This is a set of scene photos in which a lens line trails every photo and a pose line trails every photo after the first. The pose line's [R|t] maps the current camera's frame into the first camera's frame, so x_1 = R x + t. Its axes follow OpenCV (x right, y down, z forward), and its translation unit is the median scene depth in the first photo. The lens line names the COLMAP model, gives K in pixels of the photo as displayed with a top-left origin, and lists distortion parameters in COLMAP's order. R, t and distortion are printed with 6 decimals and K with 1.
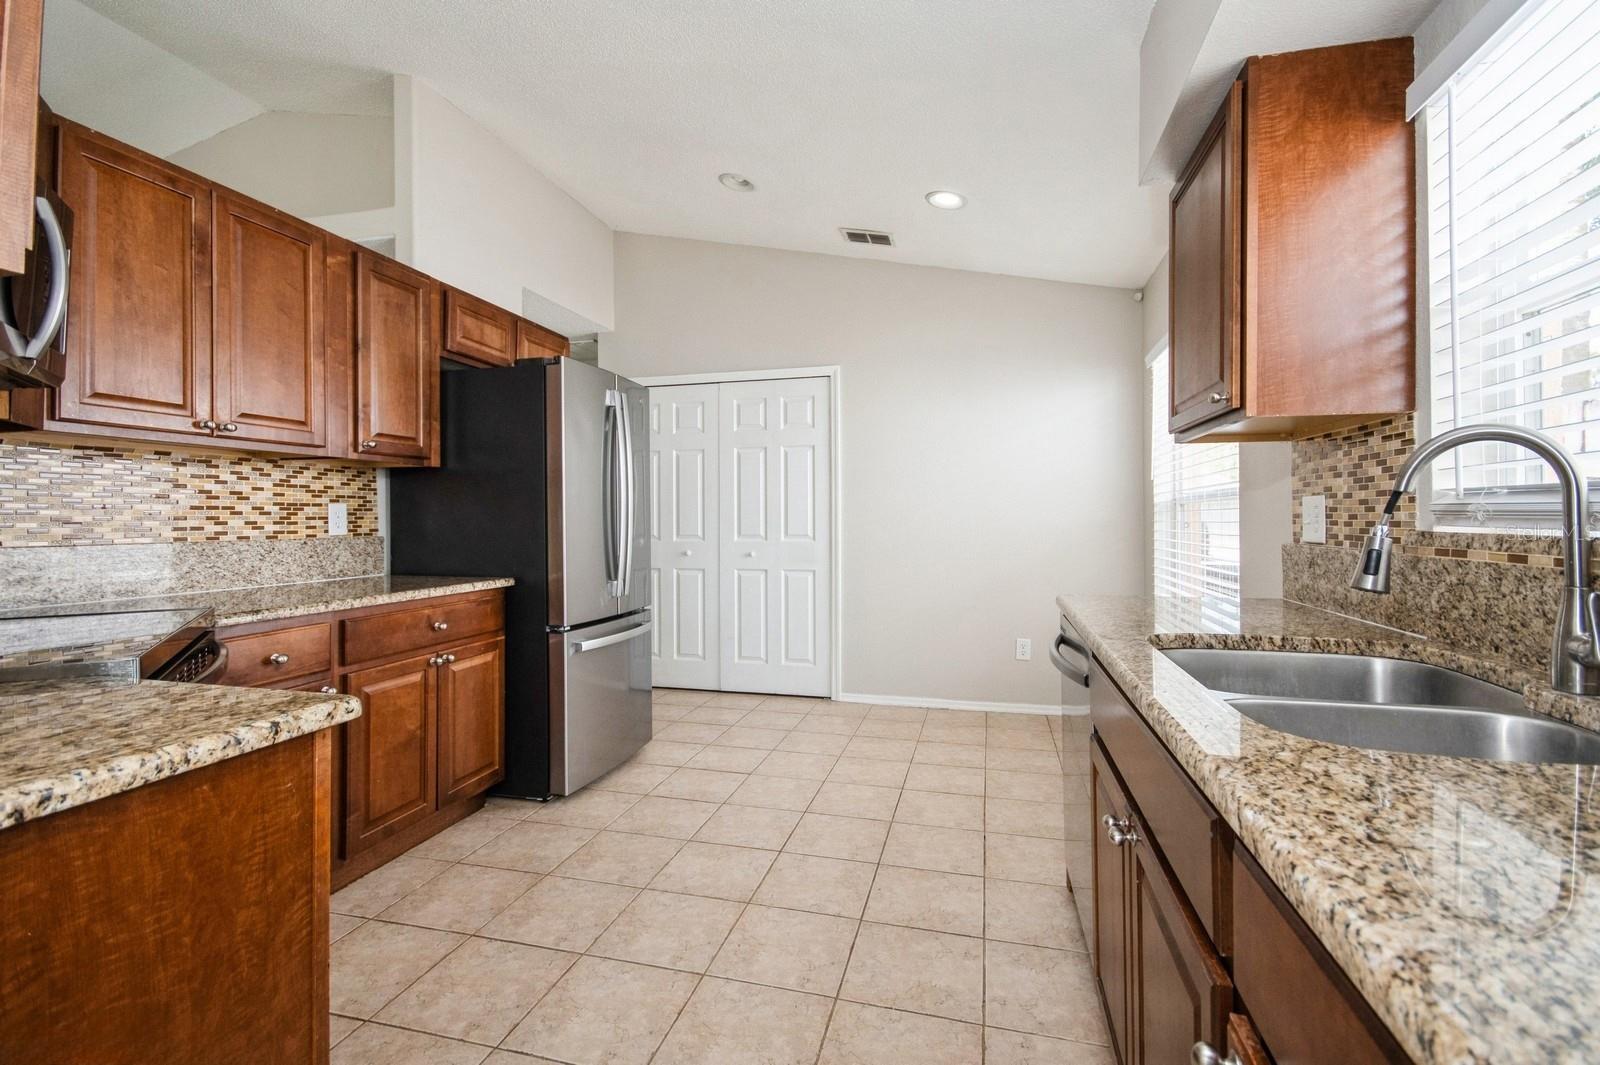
lens RADIAL K [[720.8, 0, 807.7], [0, 720.8, 503.4], [0, 0, 1]] dist [-0.000486, -0.000071]
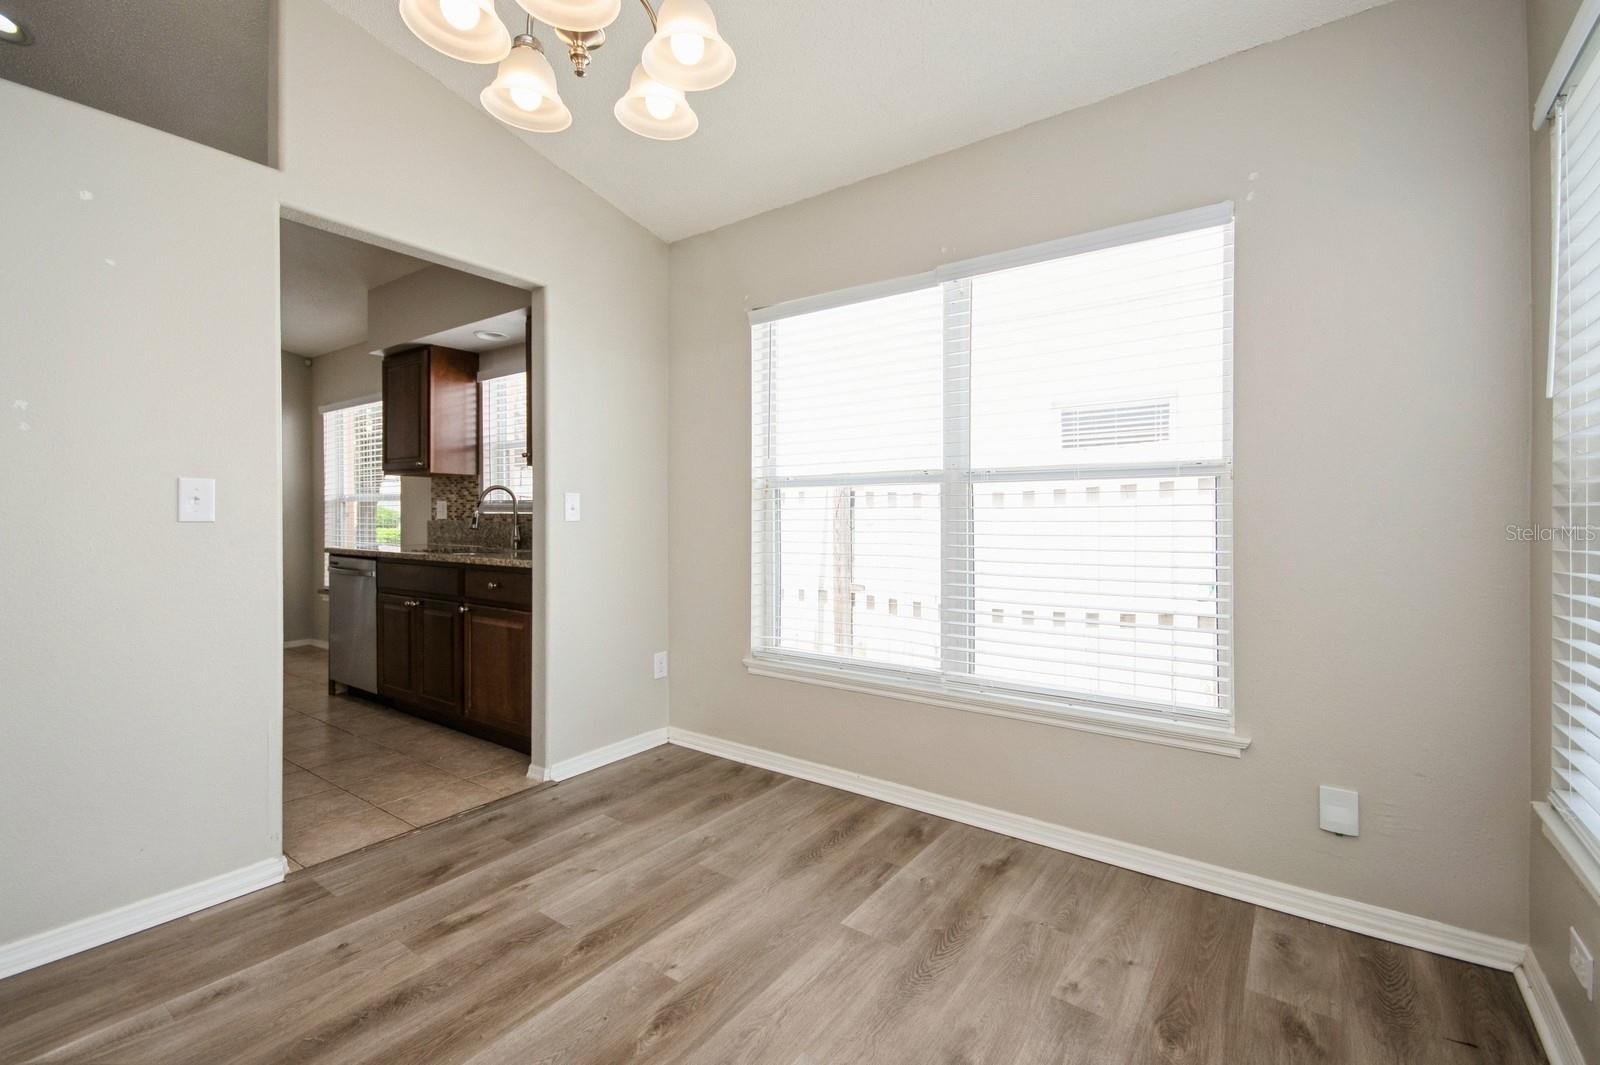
lens RADIAL K [[712.0, 0, 790.6], [0, 712.0, 521.1], [0, 0, 1]] dist [0.017037, -0.000221]
pose [[0.395600, -0.015691, 0.918289, -0.981431], [-0.014546, 0.999622, 0.023347, -0.013814], [-0.918308, -0.022593, 0.395222, -0.981404]]
